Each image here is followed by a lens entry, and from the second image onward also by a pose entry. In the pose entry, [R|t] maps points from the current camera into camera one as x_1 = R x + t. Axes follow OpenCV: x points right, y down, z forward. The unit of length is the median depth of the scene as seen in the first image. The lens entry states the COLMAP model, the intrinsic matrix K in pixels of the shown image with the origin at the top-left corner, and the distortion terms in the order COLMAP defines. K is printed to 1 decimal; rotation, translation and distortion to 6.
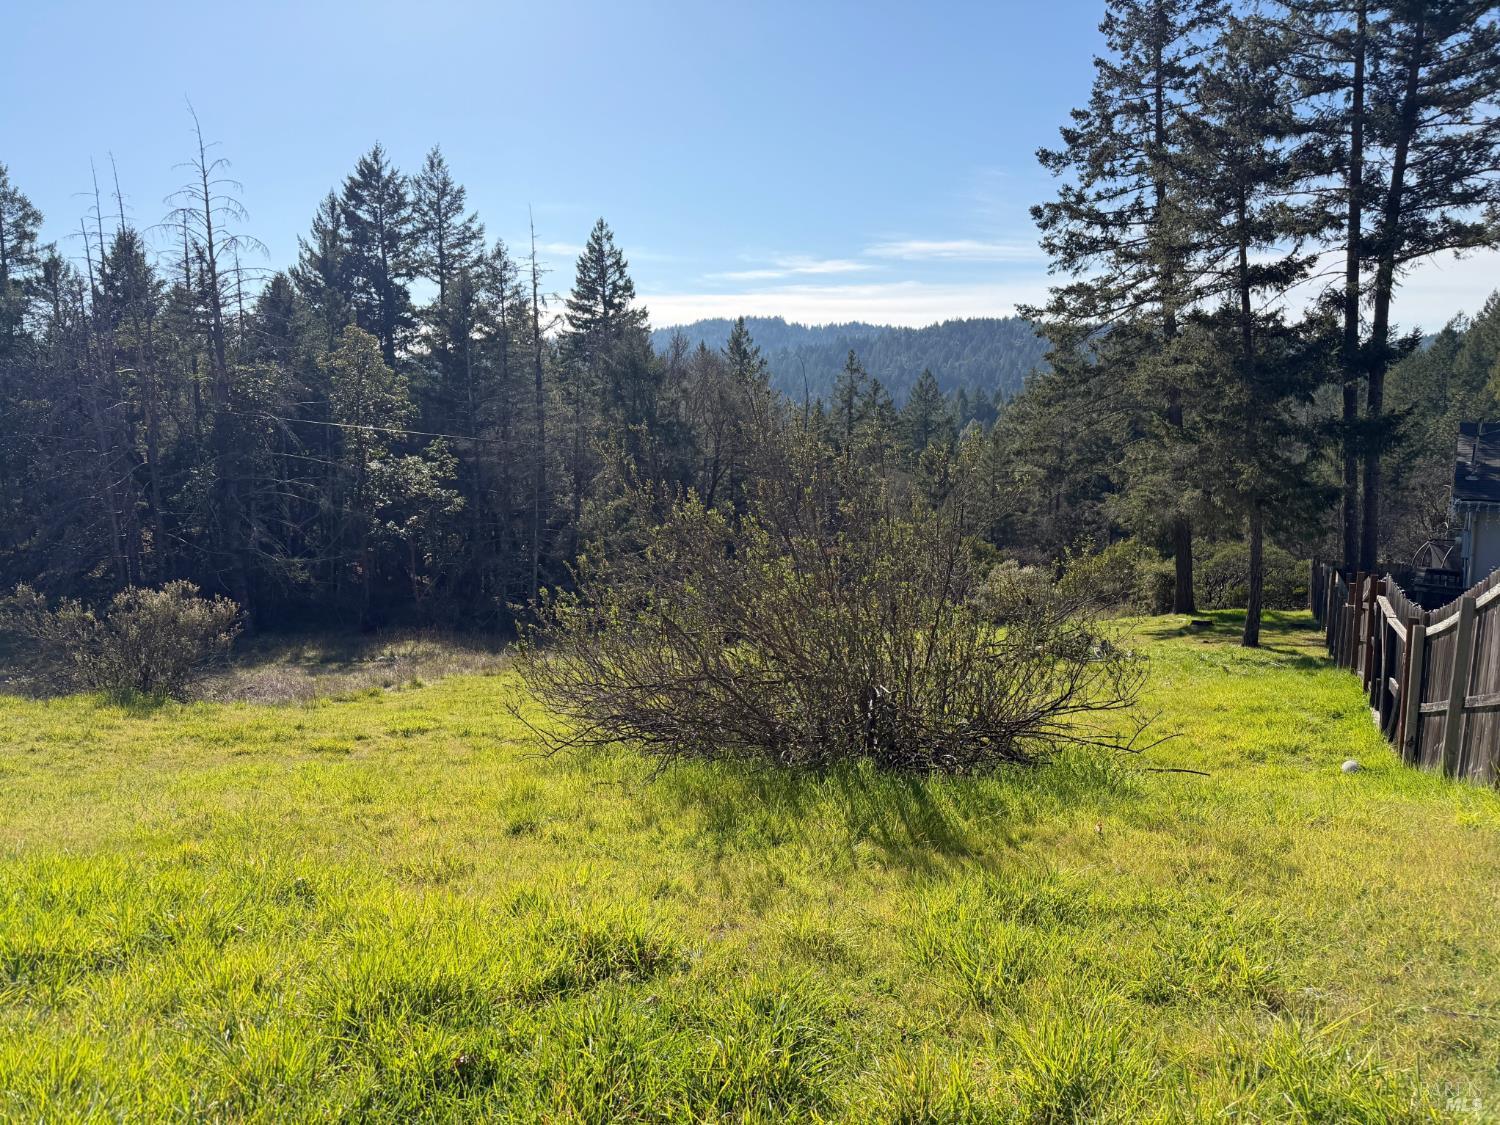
lens RADIAL K [[1051.2, 0, 761.7], [0, 1051.2, 555.0], [0, 0, 1]] dist [0.106026, -0.146551]
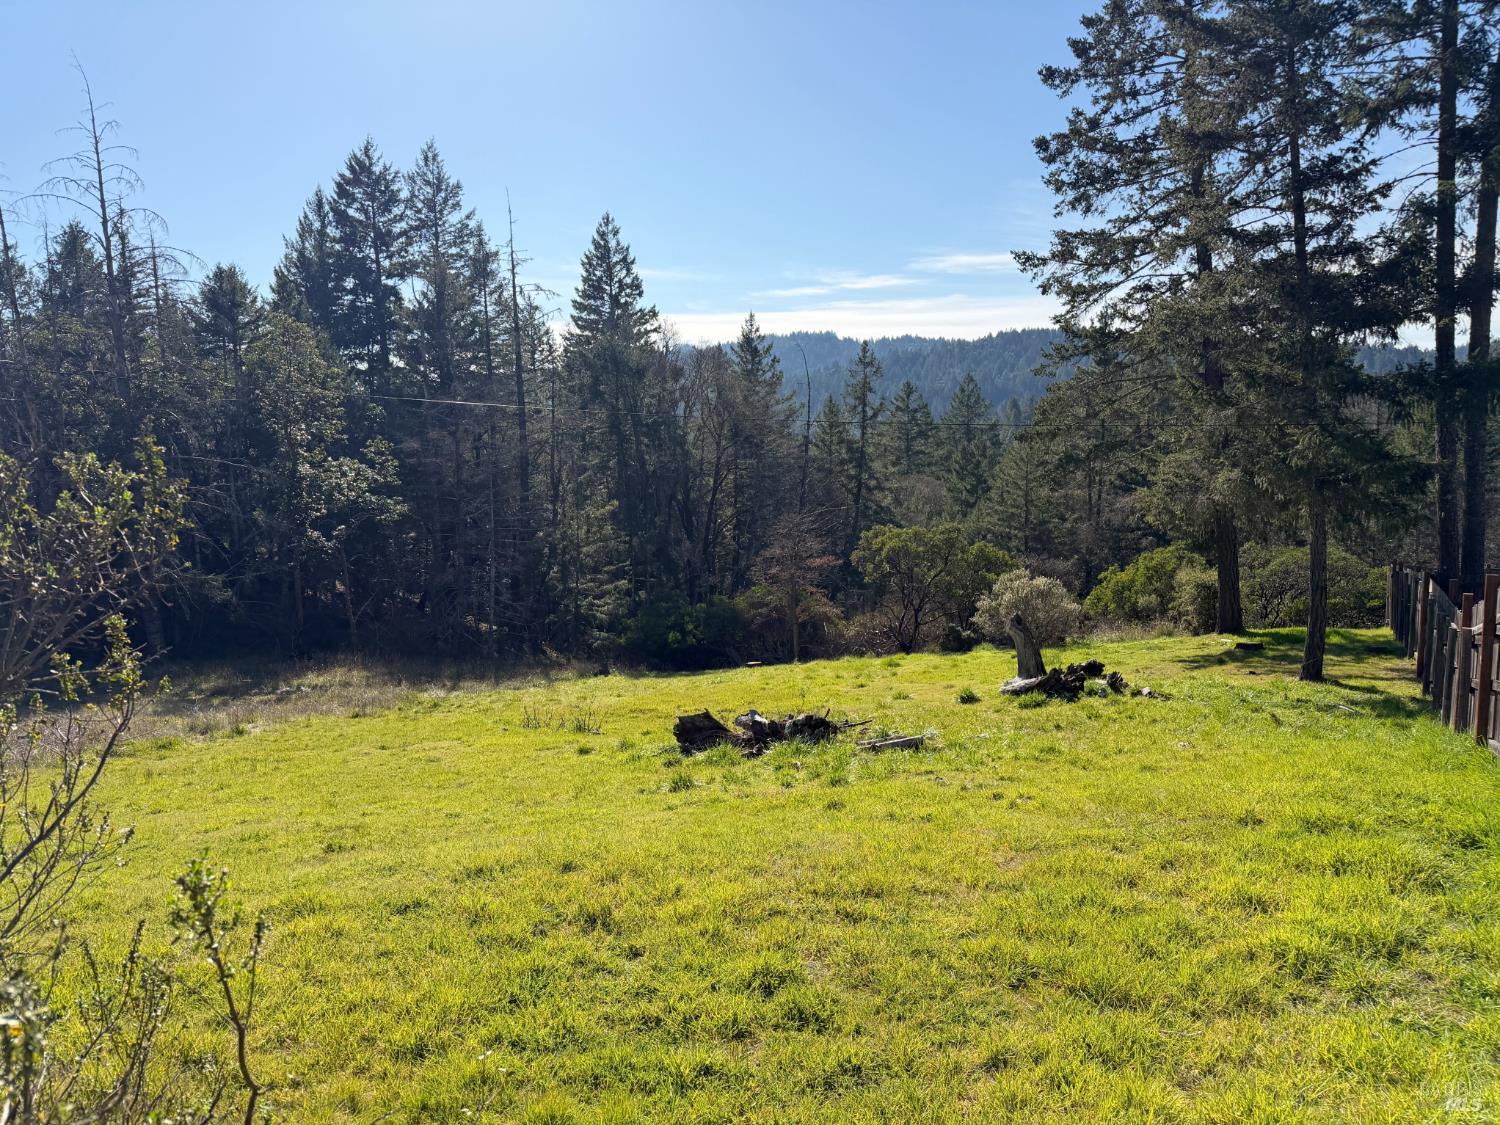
lens RADIAL K [[1049.9, 0, 775.2], [0, 1049.9, 561.1], [0, 0, 1]] dist [0.071227, -0.069845]
pose [[0.999079, -0.009071, -0.041942, 0.062962], [0.008673, 0.999916, -0.009657, 0.003751], [0.042026, 0.009285, 0.999073, 0.131953]]
